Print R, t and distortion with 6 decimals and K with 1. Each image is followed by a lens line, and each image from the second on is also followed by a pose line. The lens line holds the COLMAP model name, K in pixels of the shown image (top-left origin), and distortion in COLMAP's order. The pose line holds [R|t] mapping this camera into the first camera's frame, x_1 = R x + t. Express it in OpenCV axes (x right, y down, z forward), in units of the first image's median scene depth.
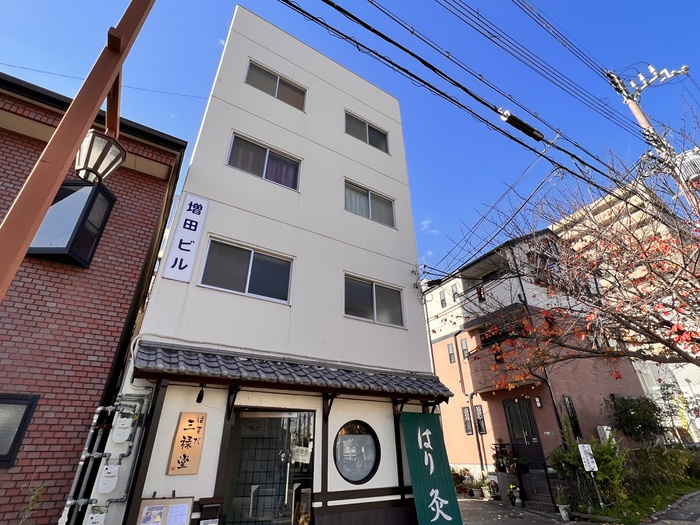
lens RADIAL K [[343.4, 0, 348.3], [0, 343.4, 261.7], [0, 0, 1]] dist [-0.003762, -0.000208]
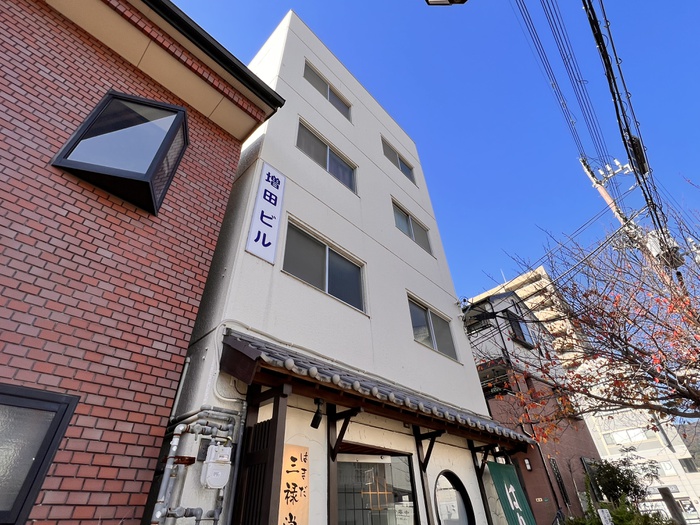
lens RADIAL K [[343.4, 0, 348.3], [0, 343.4, 261.7], [0, 0, 1]] dist [-0.003762, -0.000208]
pose [[0.969284, 0.136721, 0.204441, -0.467440], [-0.101075, 0.979247, -0.175666, 0.171589], [-0.224216, 0.149607, 0.962988, 0.246567]]
